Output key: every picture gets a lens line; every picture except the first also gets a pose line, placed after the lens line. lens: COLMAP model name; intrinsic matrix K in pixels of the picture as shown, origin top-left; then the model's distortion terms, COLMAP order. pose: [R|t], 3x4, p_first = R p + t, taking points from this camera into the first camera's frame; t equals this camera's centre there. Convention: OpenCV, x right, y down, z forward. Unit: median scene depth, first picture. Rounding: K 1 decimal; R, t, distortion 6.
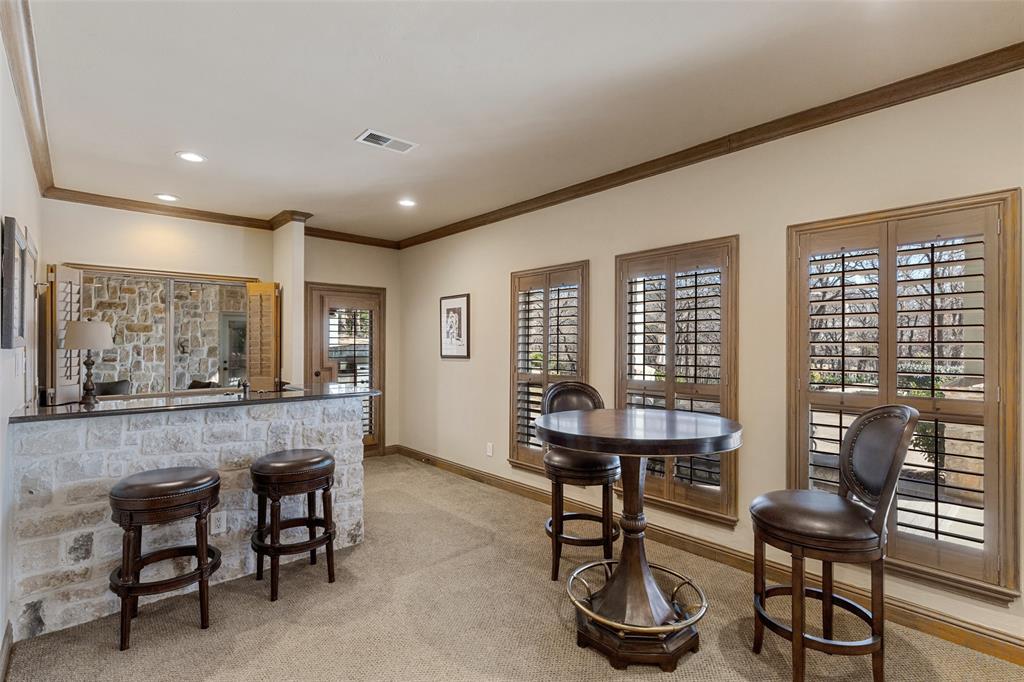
lens RADIAL K [[477.2, 0, 509.6], [0, 477.2, 338.4], [0, 0, 1]] dist [-0.001078, -0.000018]
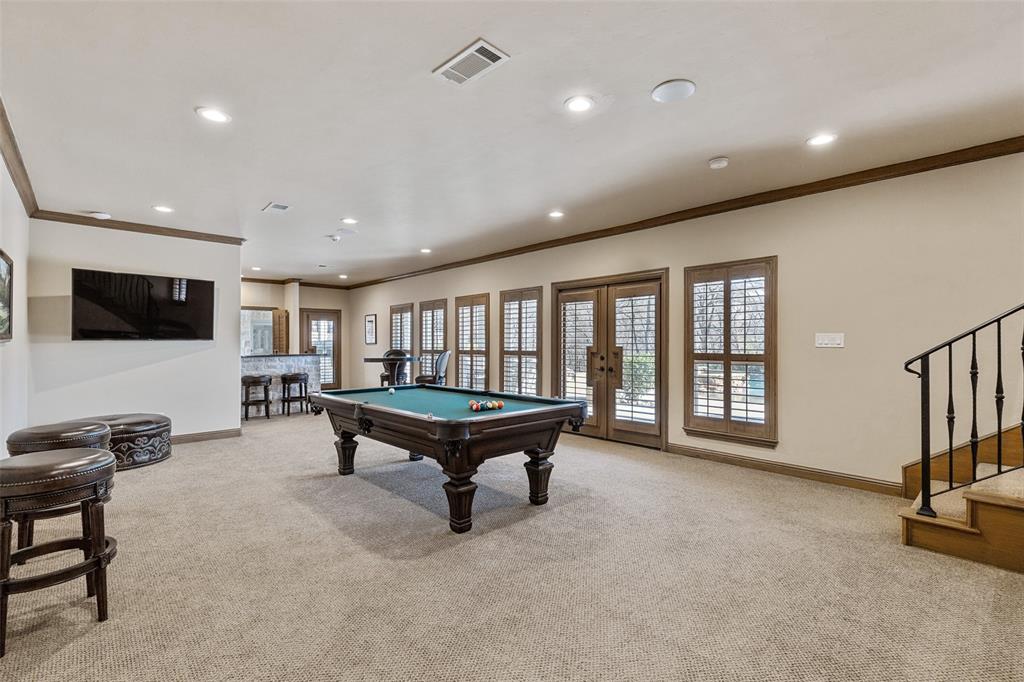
lens RADIAL K [[466.5, 0, 514.9], [0, 466.5, 345.2], [0, 0, 1]] dist [0.003044, 0.000193]
pose [[0.999876, -0.006253, 0.014484, 0.548503], [0.006035, 0.999868, 0.015078, 0.020203], [-0.014576, -0.014989, 0.999781, -1.201361]]
